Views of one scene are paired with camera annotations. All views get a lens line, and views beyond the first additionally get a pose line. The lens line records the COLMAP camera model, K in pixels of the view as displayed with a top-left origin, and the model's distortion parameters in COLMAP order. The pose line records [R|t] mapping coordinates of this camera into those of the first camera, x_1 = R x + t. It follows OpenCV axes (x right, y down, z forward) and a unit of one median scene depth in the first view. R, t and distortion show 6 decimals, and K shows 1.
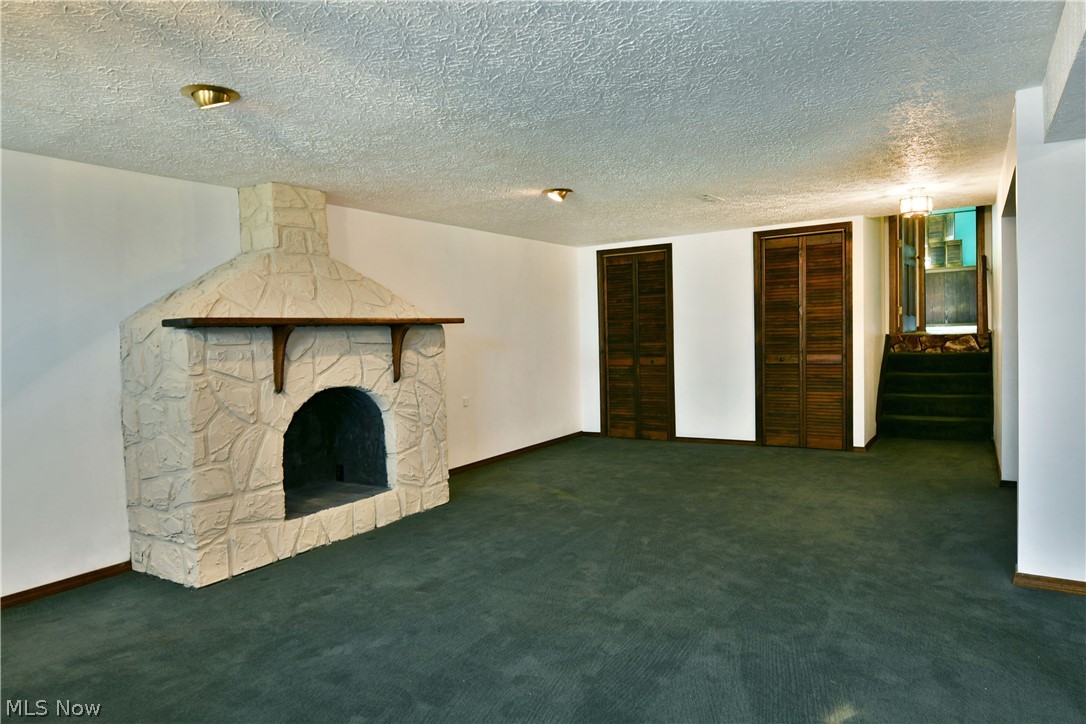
lens RADIAL K [[693.9, 0, 542.5], [0, 693.9, 359.2], [0, 0, 1]] dist [0.000108, -0.003140]
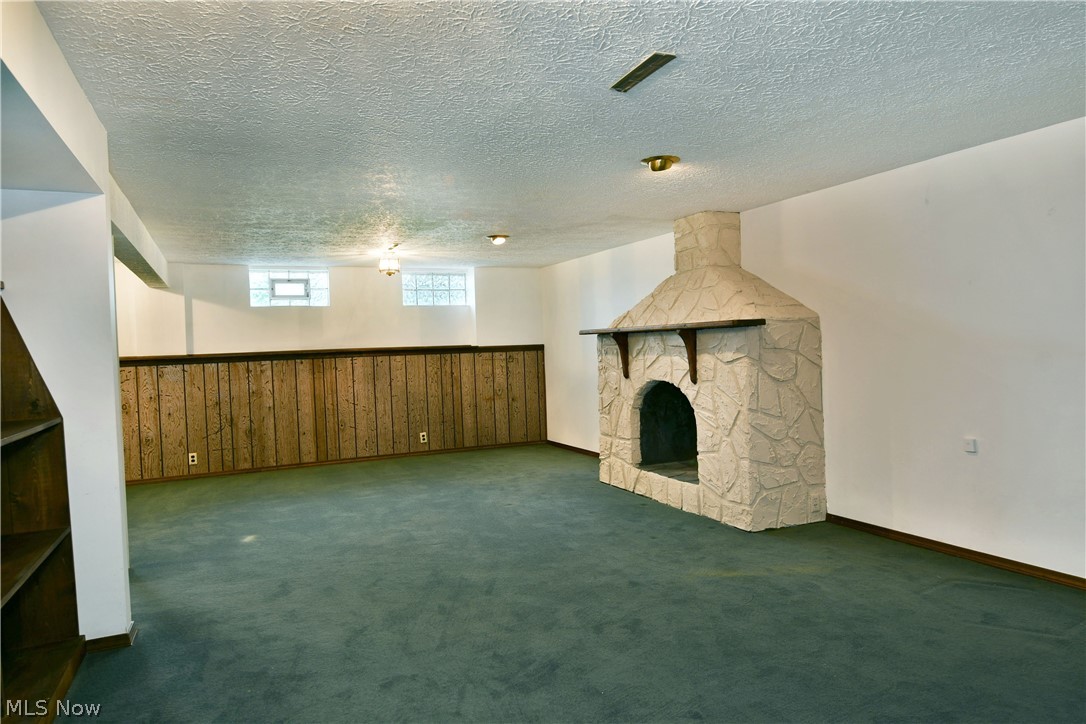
lens RADIAL K [[693.9, 0, 551.9], [0, 693.9, 357.6], [0, 0, 1]] dist [0.000108, -0.003140]
pose [[-0.532420, 0.065486, -0.843943, 0.845422], [0.015238, 0.997583, 0.067795, -0.086937], [0.846343, 0.023236, -0.532131, 1.477265]]
